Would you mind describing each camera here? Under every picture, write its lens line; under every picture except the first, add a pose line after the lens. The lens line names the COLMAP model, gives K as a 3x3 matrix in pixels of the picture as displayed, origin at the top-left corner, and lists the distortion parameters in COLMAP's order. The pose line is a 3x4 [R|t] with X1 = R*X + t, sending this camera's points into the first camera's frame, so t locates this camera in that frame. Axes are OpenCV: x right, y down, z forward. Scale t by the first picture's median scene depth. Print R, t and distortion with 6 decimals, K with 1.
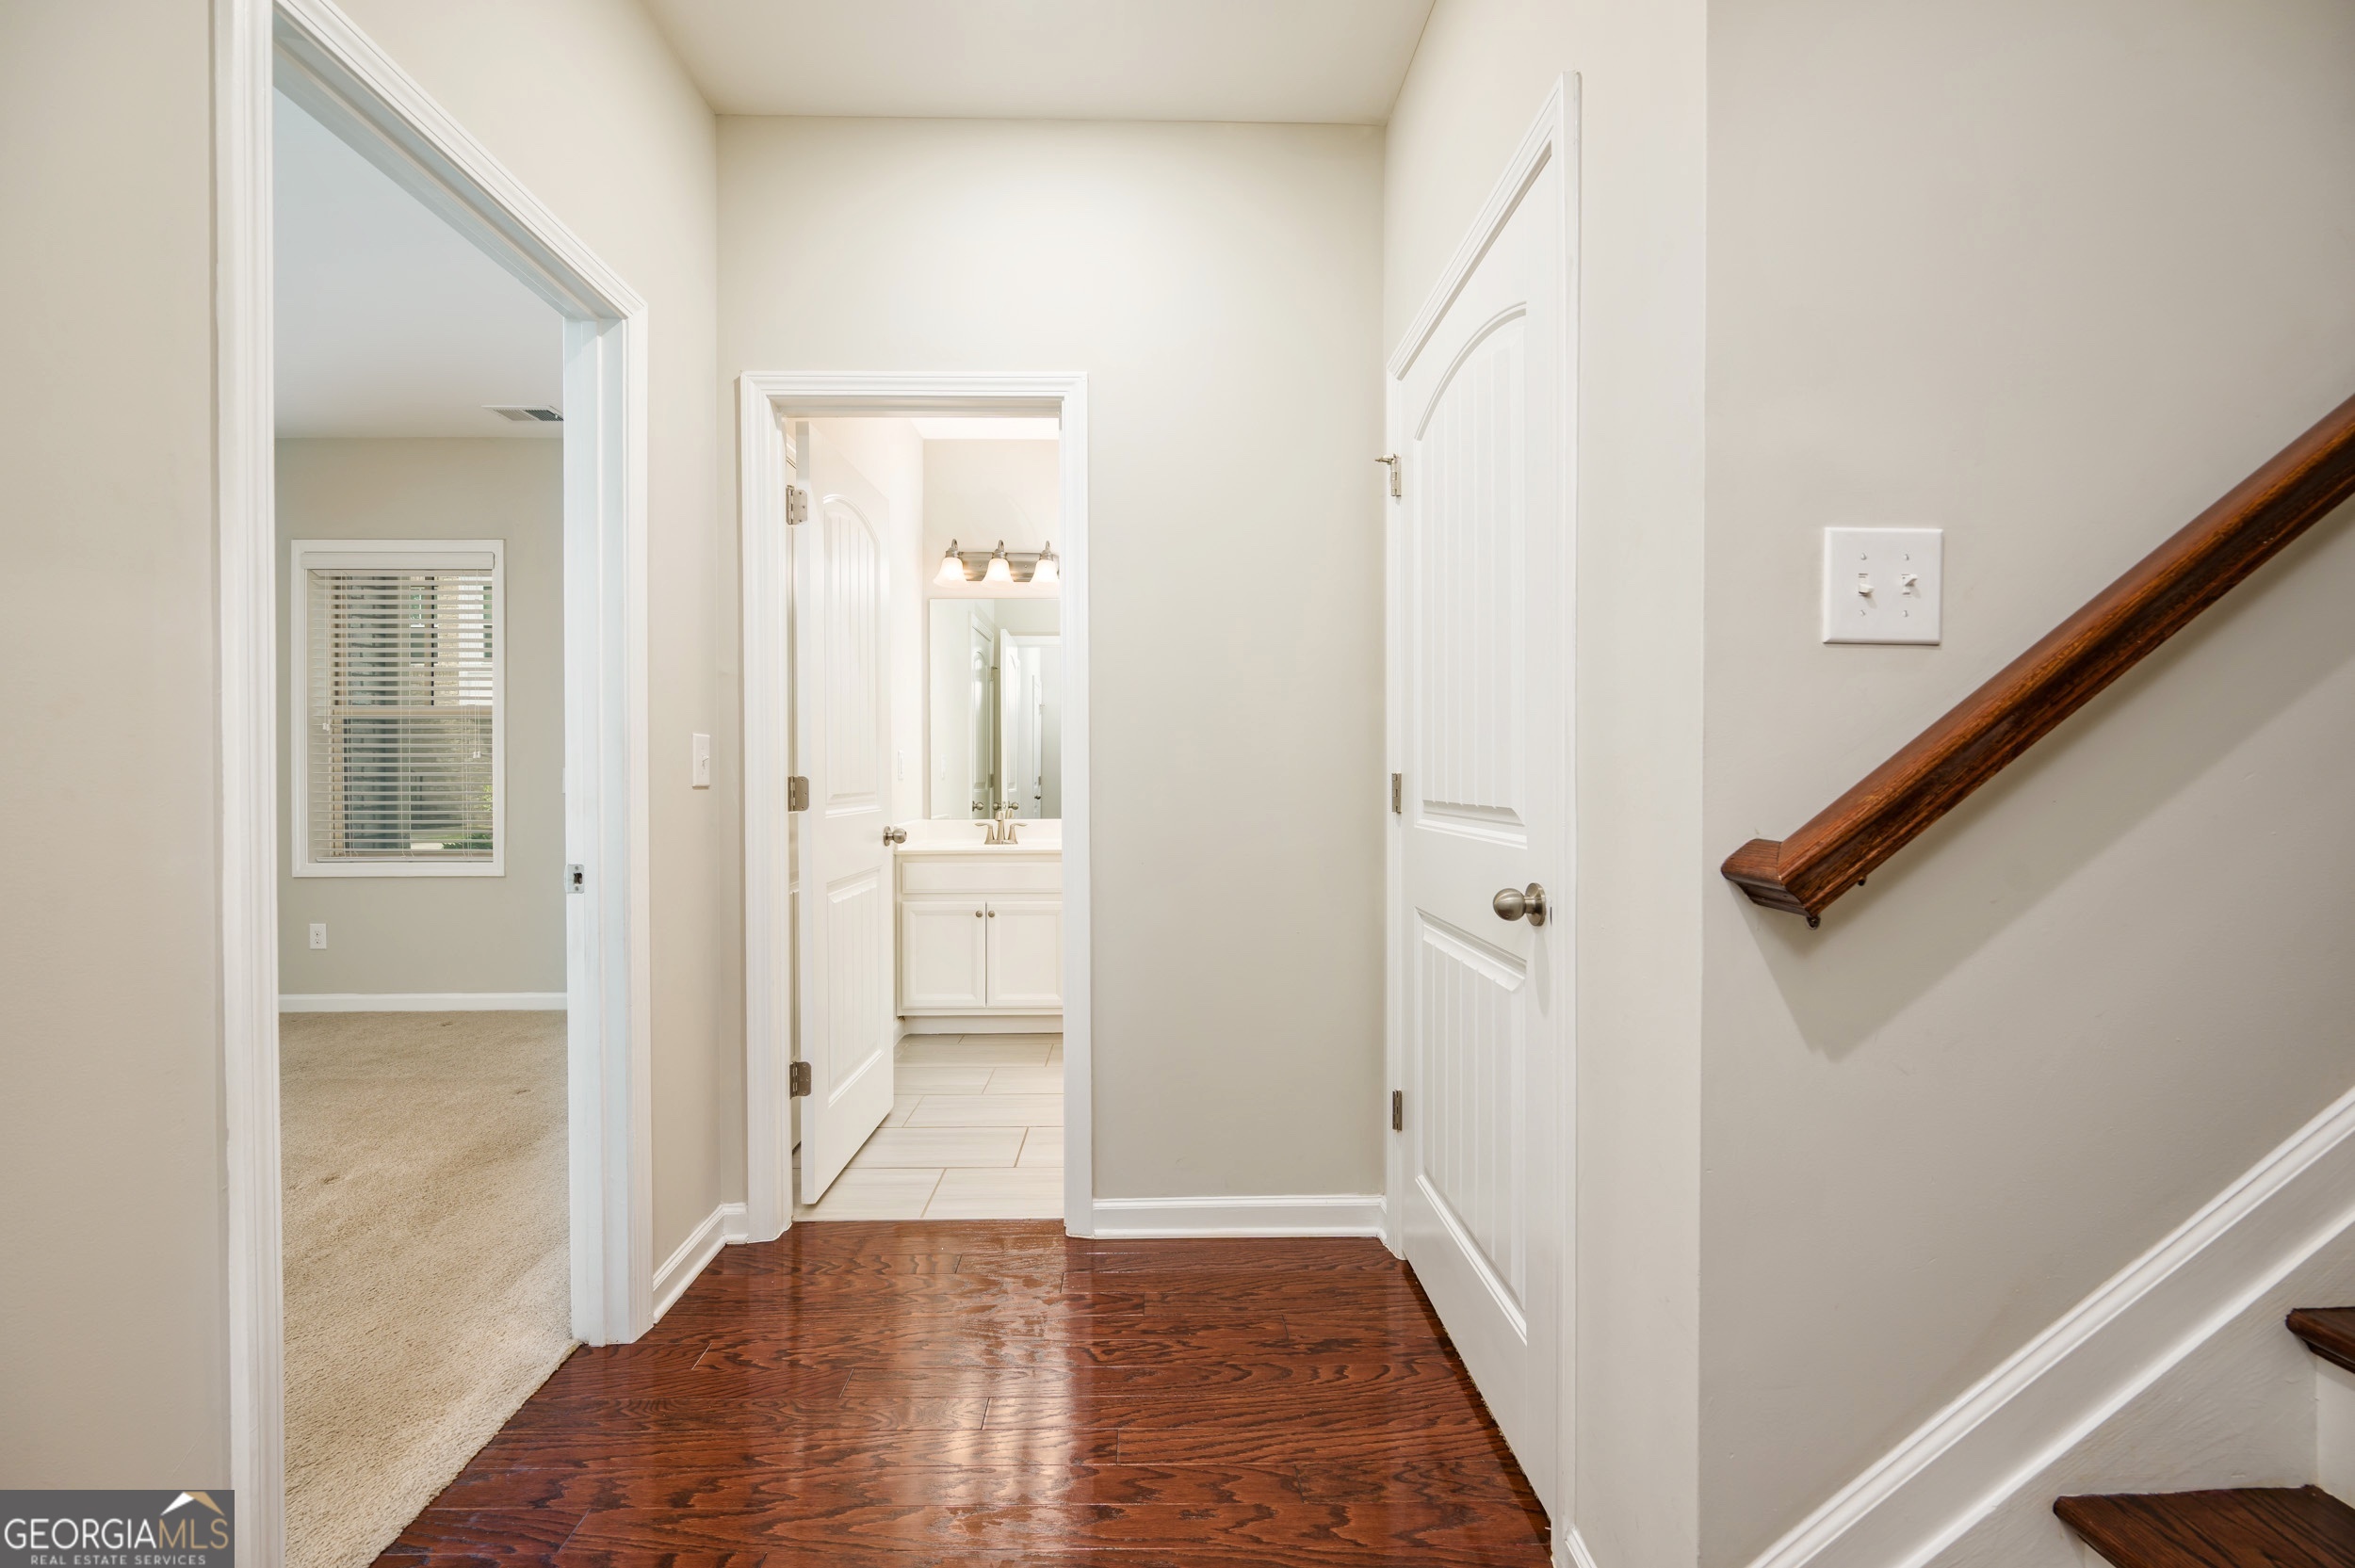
lens RADIAL K [[947.5, 0, 1176.0], [0, 947.5, 776.3], [0, 0, 1]] dist [-0.008511, -0.000269]
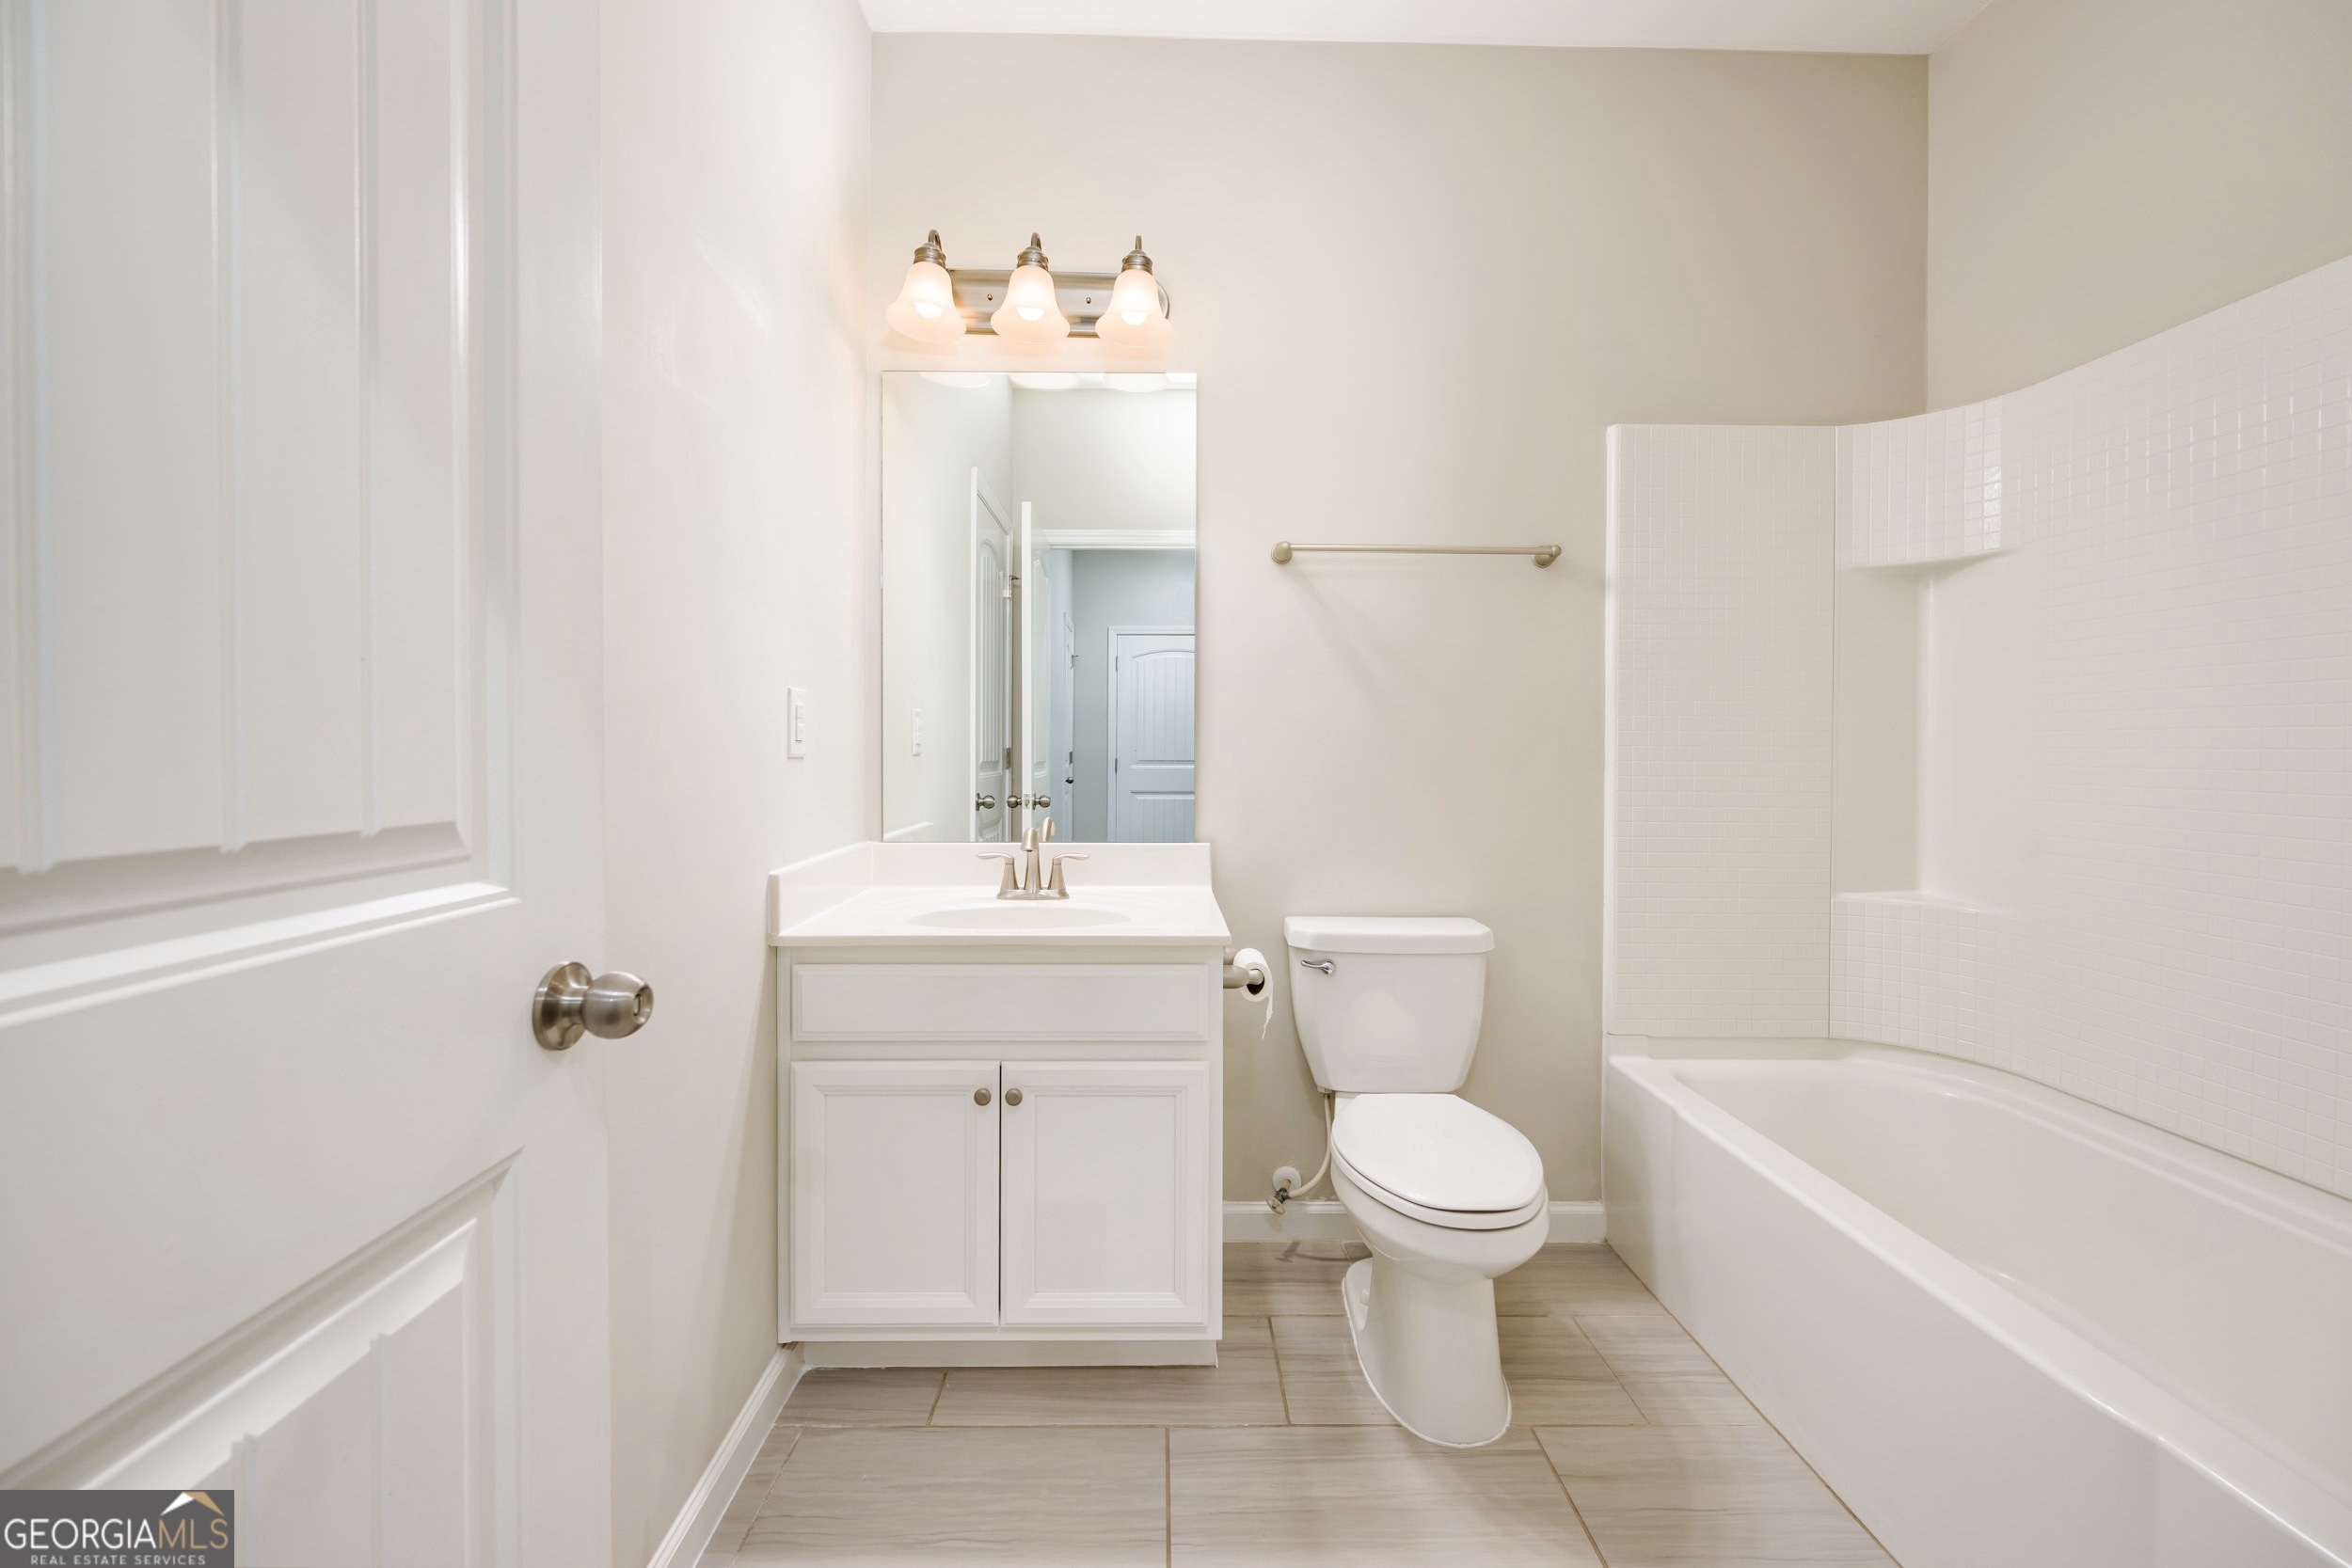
lens RADIAL K [[940.2, 0, 1172.3], [0, 940.2, 755.7], [0, 0, 1]] dist [0.001200, -0.000140]
pose [[0.999927, 0.005835, -0.010605, -0.113383], [-0.005851, 0.999982, -0.001462, 0.003522], [0.010596, 0.001524, 0.999943, 0.549850]]
